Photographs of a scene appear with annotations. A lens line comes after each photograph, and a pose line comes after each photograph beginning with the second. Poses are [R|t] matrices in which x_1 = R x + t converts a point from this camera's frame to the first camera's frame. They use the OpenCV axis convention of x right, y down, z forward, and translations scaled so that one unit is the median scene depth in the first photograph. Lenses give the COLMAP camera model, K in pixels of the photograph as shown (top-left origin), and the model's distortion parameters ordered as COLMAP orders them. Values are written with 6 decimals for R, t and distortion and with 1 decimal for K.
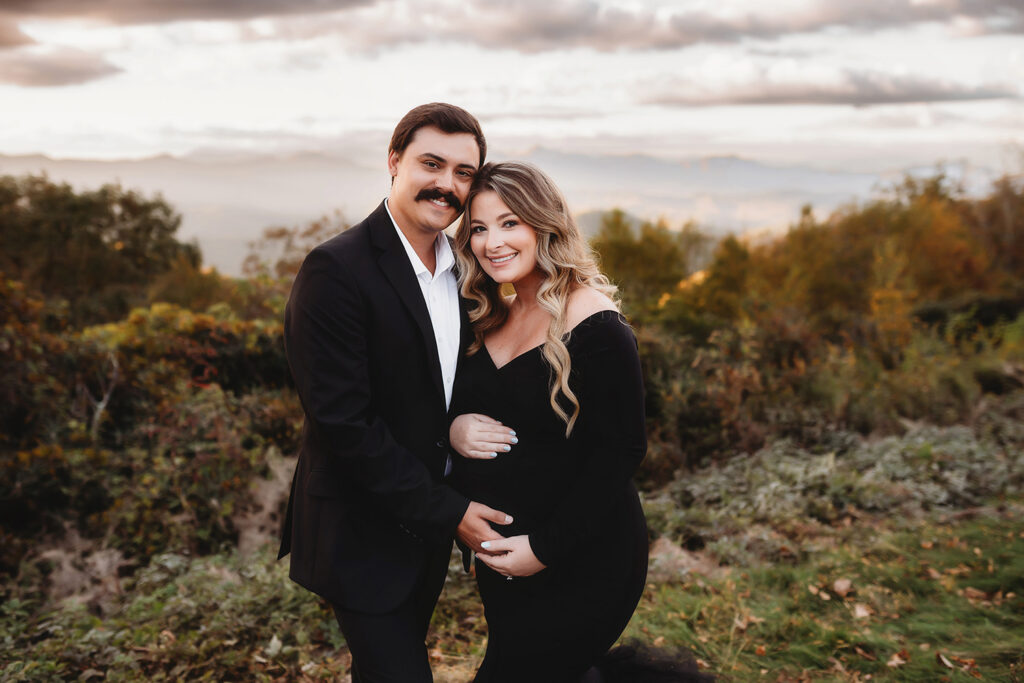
lens RADIAL K [[1024.7, 0, 512.0], [0, 1024.7, 341.5], [0, 0, 1]] dist [-0.014306, 0.018042]
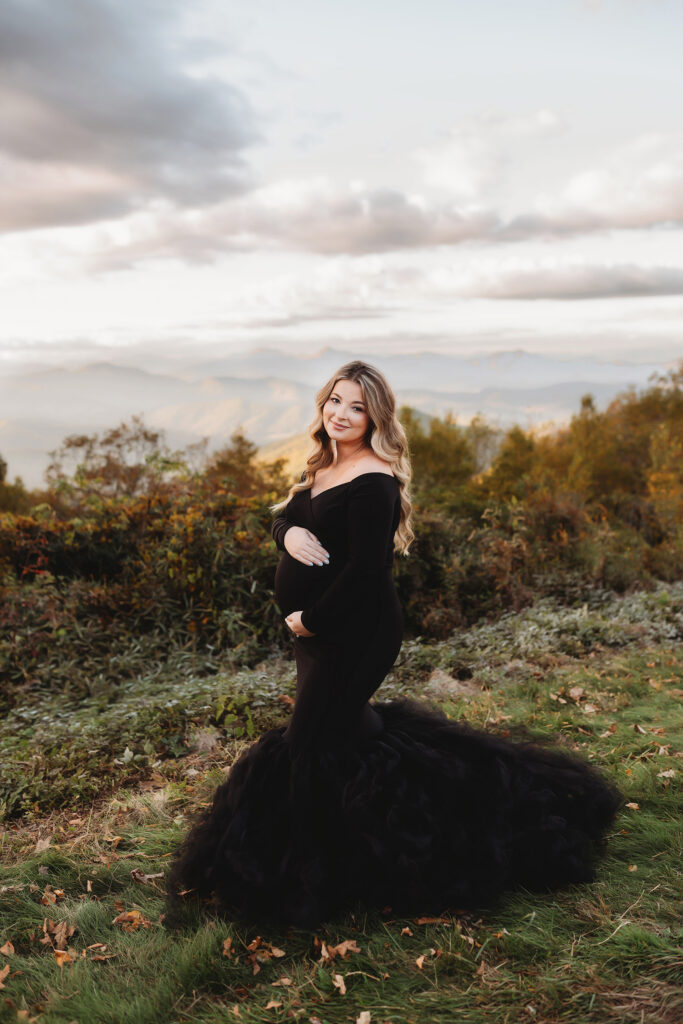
lens RADIAL K [[1024.7, 0, 341.5], [0, 1024.7, 512.0], [0, 0, 1]] dist [-0.014306, 0.018042]
pose [[0.998647, -0.040969, 0.032020, 0.001758], [0.041909, 0.998694, -0.029238, 0.022545], [-0.030780, 0.030541, 0.999059, -0.138390]]
